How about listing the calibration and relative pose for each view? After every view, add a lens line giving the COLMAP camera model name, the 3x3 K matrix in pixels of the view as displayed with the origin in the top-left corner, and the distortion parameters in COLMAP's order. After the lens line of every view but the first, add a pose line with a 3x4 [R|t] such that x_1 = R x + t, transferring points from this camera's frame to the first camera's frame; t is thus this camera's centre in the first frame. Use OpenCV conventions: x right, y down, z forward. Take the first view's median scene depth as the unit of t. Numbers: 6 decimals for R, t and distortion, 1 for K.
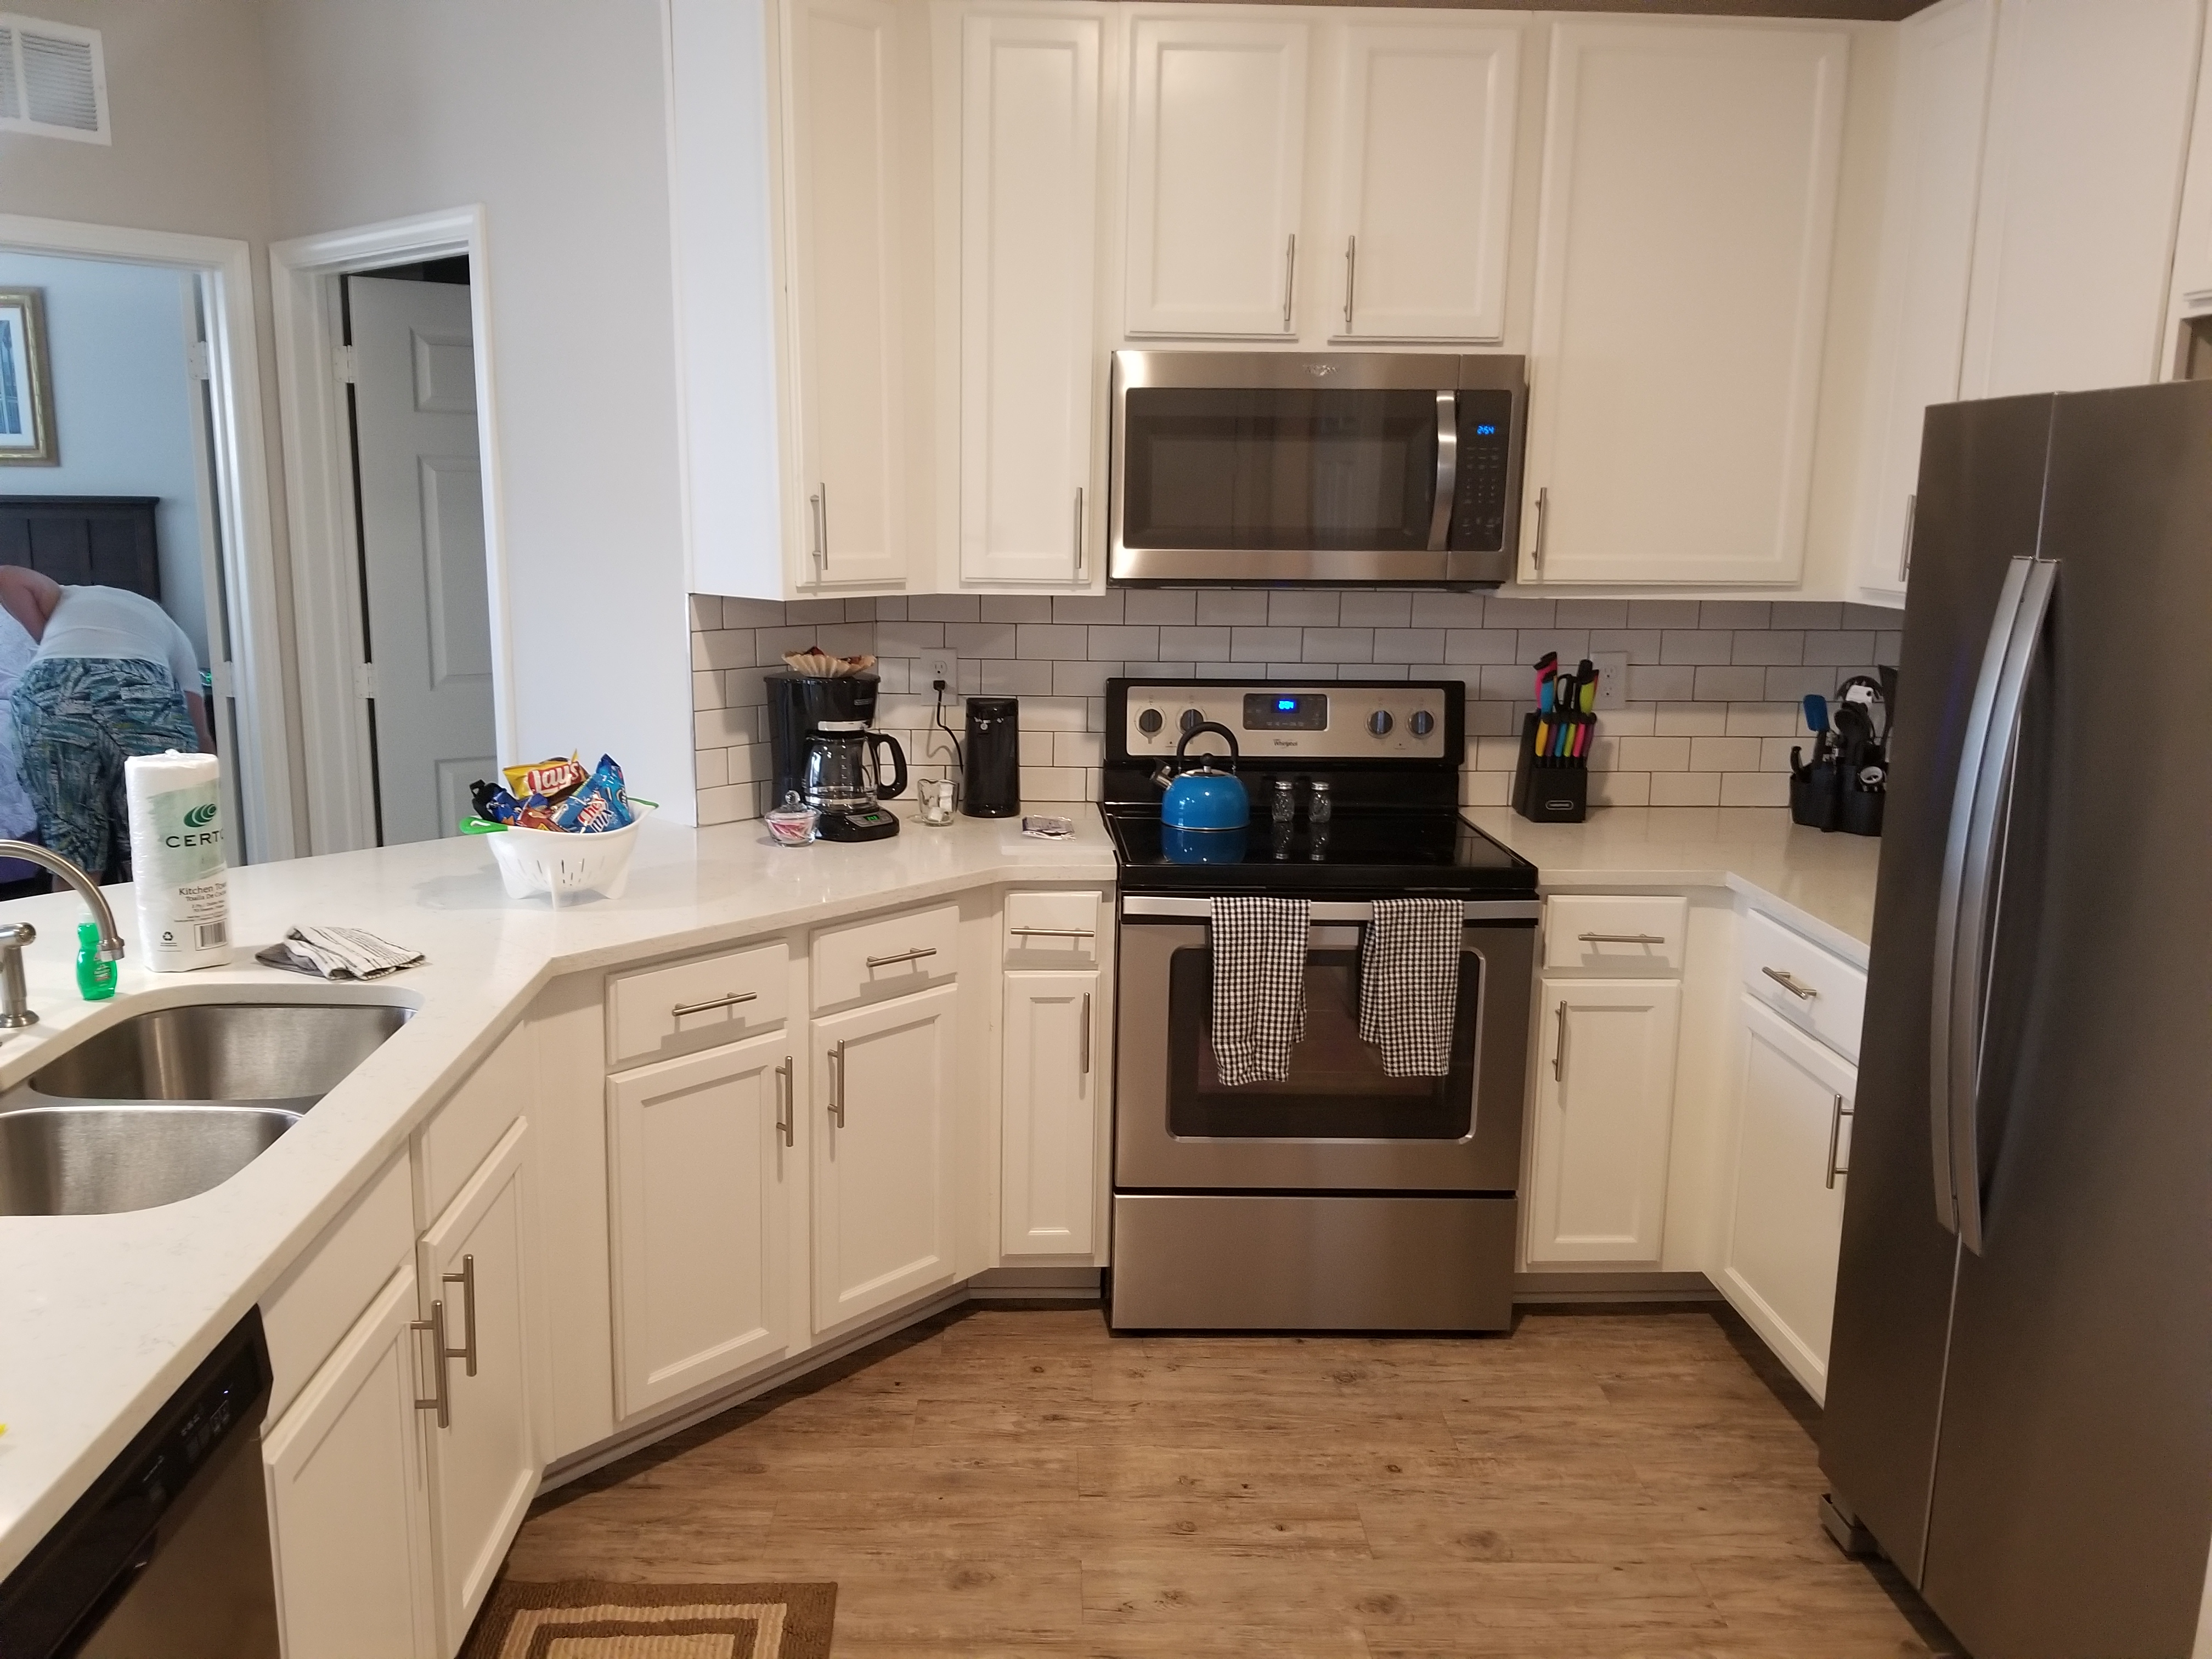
lens RADIAL K [[1748.0, 0, 1049.8], [0, 1748.0, 826.6], [0, 0, 1]] dist [-0.000907, -0.015542]
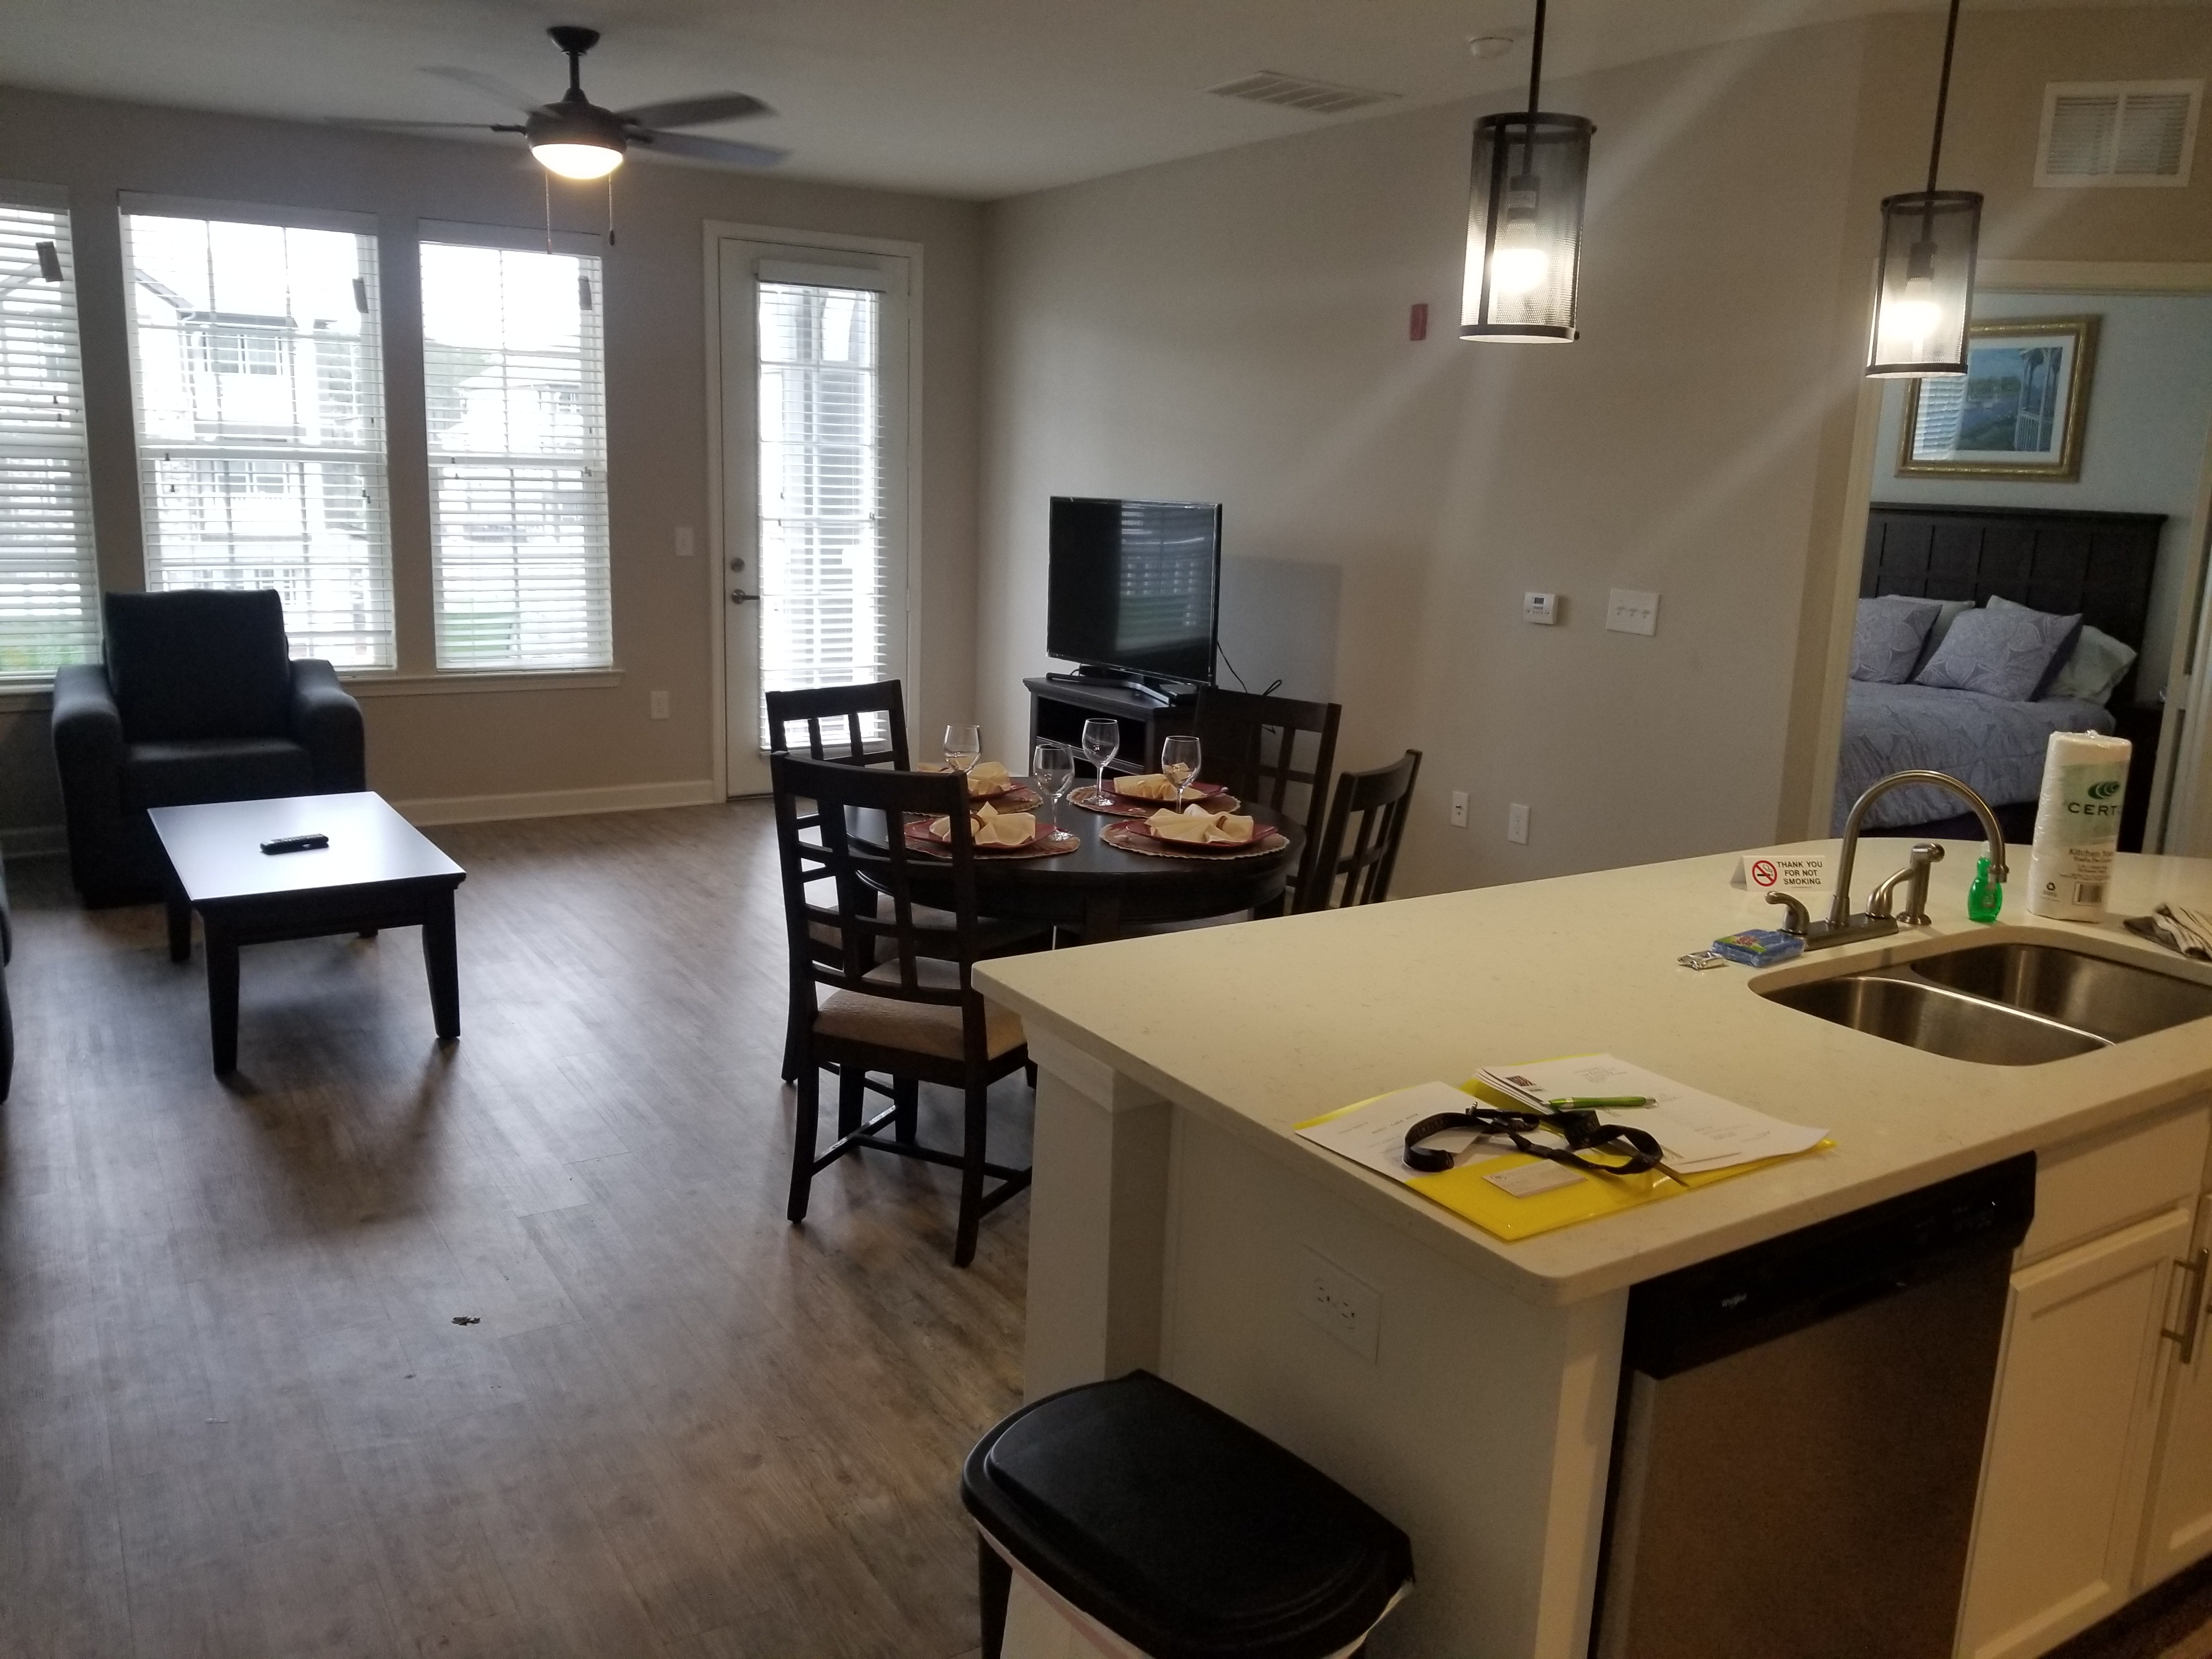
lens RADIAL K [[1748.0, 0, 1049.8], [0, 1748.0, 826.6], [0, 0, 1]] dist [-0.000907, -0.015542]
pose [[0.508533, 0.185092, -0.840913, 0.135757], [-0.191105, 0.976526, 0.099373, 0.036070], [0.839567, 0.110169, 0.531968, -0.200540]]
